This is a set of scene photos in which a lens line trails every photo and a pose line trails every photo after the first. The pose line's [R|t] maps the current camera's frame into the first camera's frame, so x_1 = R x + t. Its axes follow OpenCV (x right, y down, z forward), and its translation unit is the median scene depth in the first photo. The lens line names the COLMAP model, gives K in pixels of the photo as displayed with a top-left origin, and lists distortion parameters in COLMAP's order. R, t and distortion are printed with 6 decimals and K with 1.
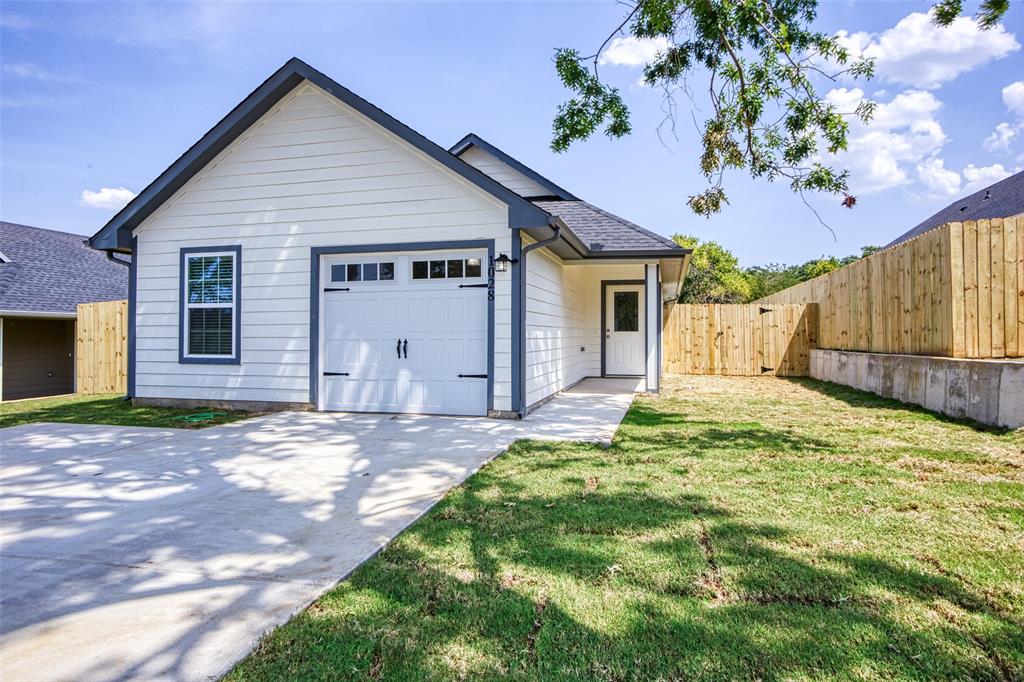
lens RADIAL K [[619.5, 0, 512.0], [0, 619.5, 341.0], [0, 0, 1]] dist [-0.045581, 0.001601]
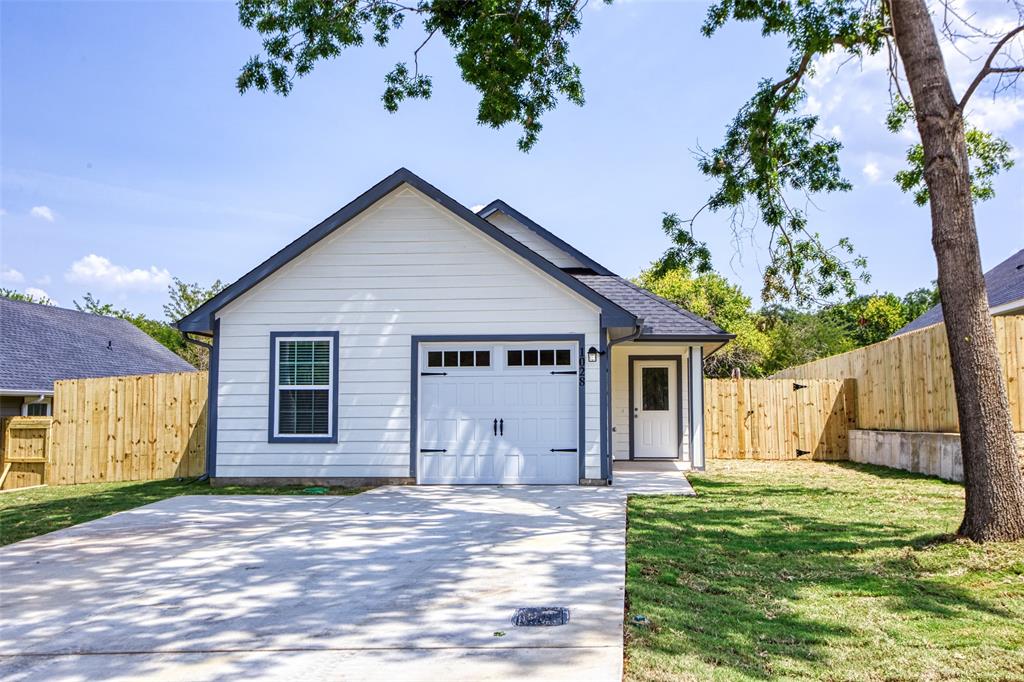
lens RADIAL K [[1139.4, 0, 512.0], [0, 1139.4, 341.0], [0, 0, 1]] dist [0.043696, -0.020046]
pose [[0.988215, 0.007740, 0.152875, -0.434386], [0.003471, 0.997331, -0.072936, 0.006990], [-0.153031, 0.072607, 0.985550, -0.984165]]
